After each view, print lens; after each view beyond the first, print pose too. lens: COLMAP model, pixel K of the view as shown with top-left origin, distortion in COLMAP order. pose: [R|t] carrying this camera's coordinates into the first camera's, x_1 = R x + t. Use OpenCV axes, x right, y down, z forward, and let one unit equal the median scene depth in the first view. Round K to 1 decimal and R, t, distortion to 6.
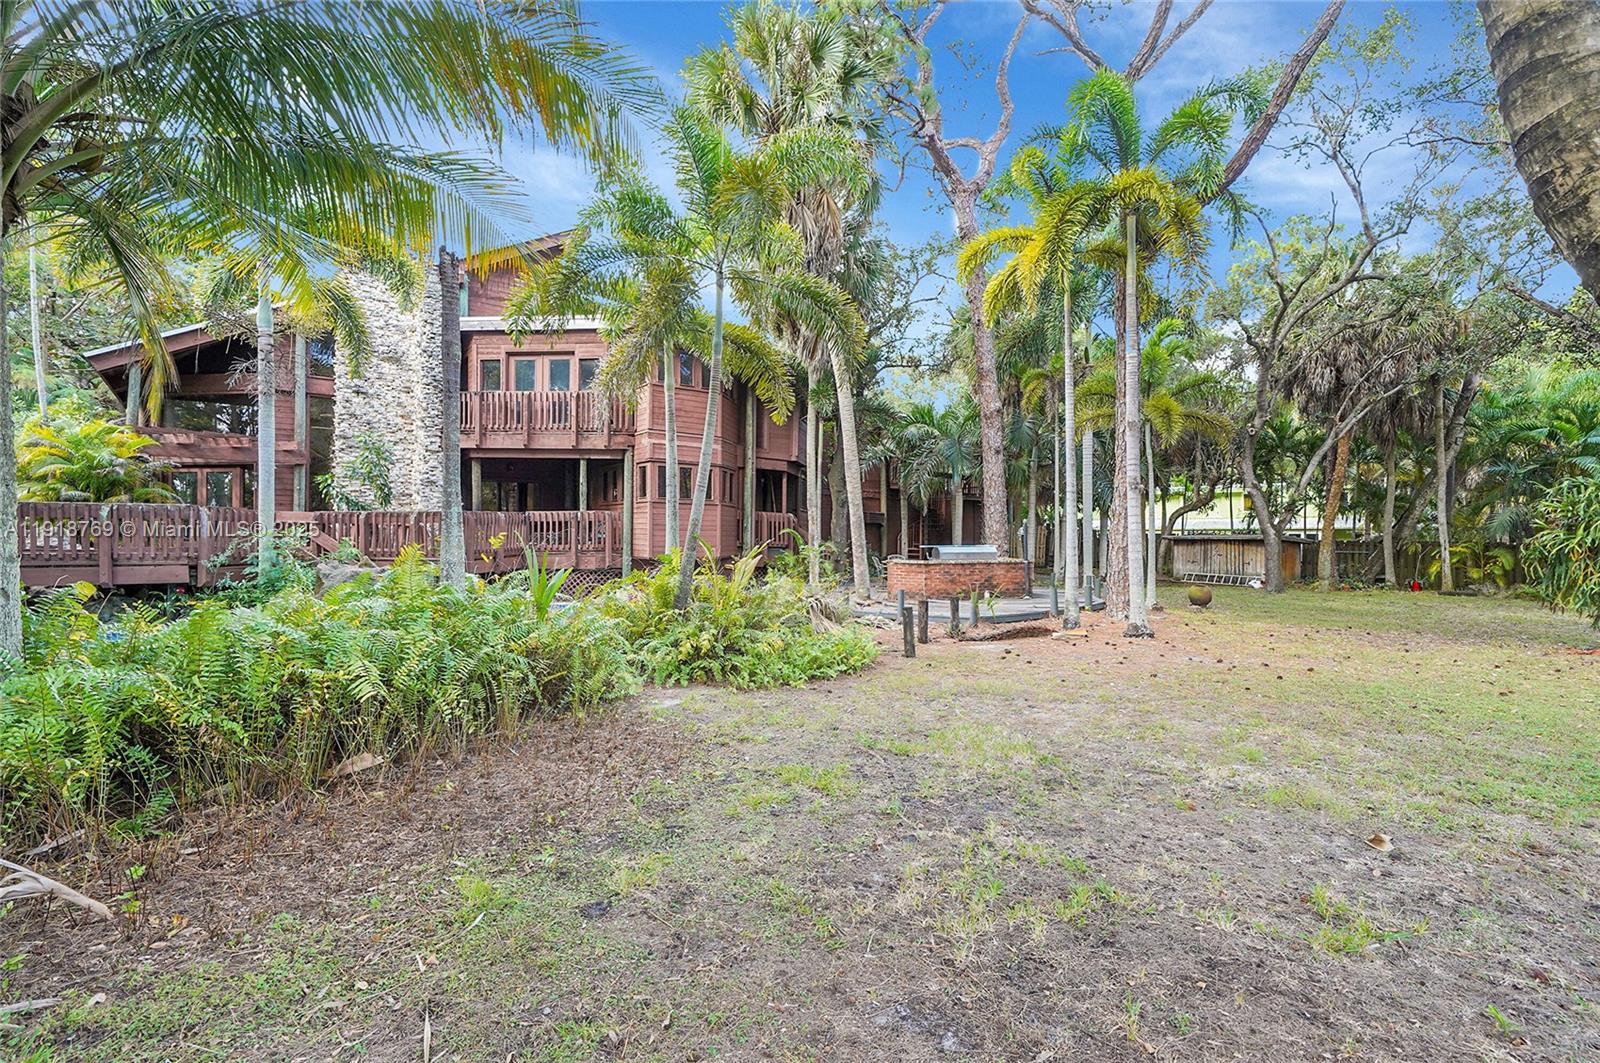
lens RADIAL K [[738.3, 0, 800.0], [0, 738.3, 531.5], [0, 0, 1]] dist [0.000396, 0.000010]
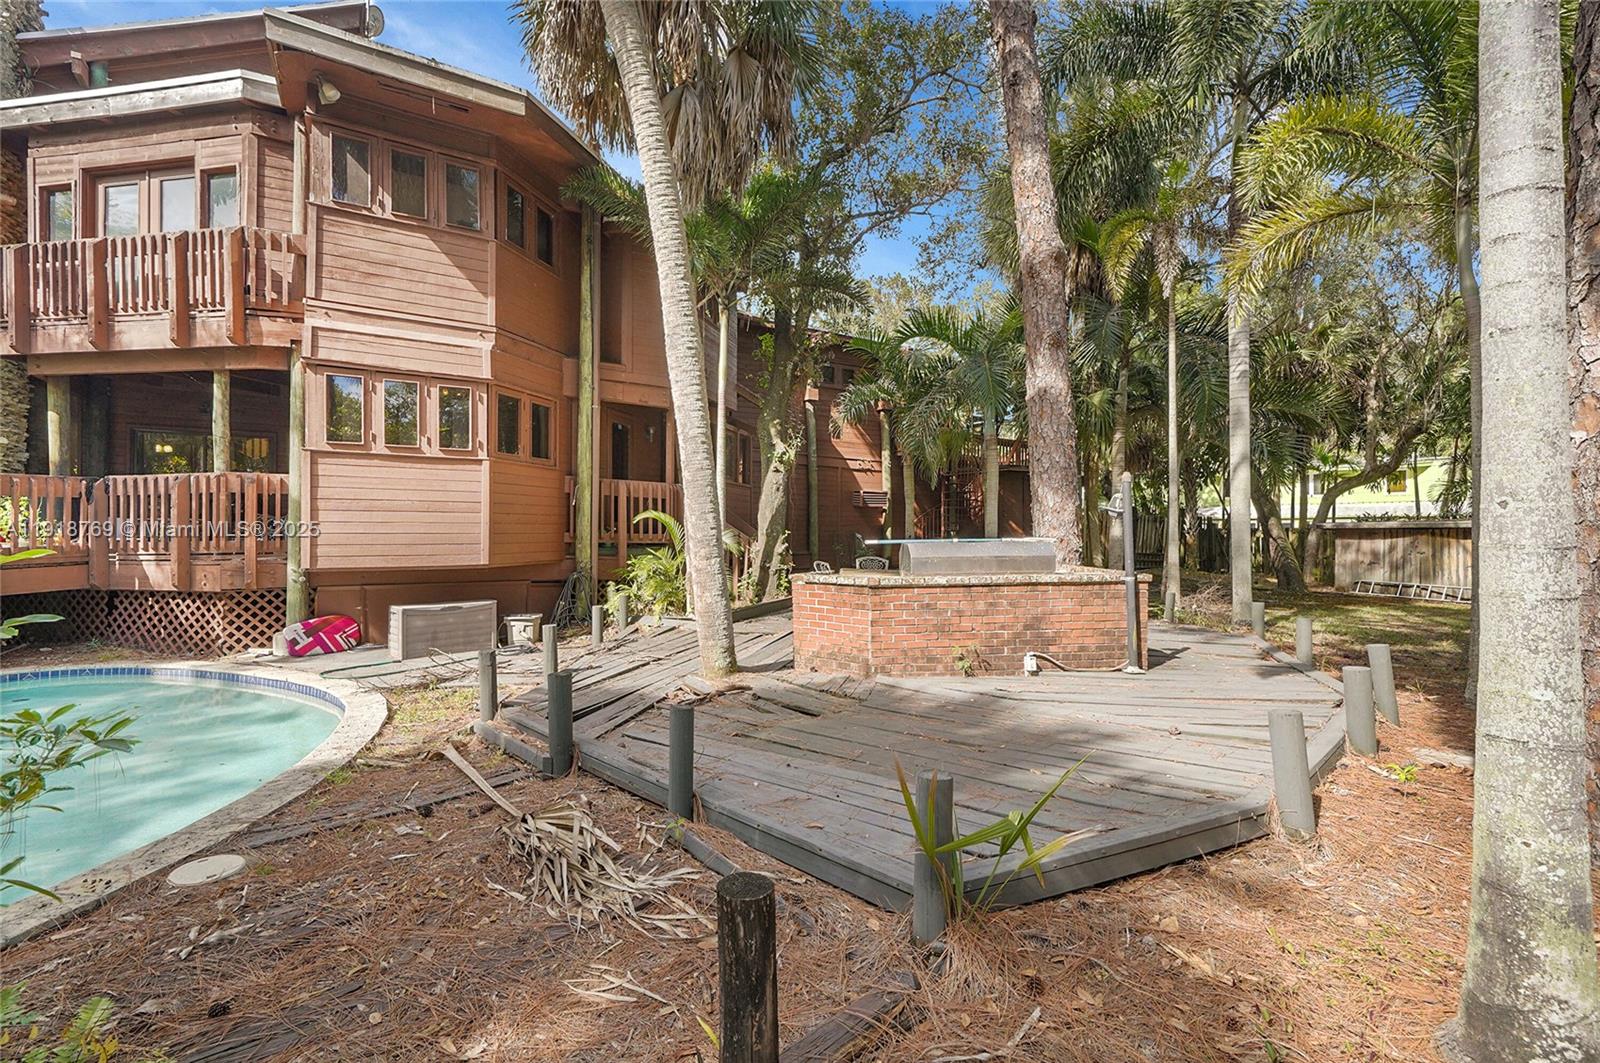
lens RADIAL K [[687.6, 0, 800.0], [0, 687.6, 531.5], [0, 0, 1]] dist [-0.000882, -0.000170]
pose [[0.994999, -0.003869, -0.099809, 0.149283], [0.004642, 0.999961, 0.007510, 0.010063], [0.099776, -0.007936, 0.994978, 0.552367]]
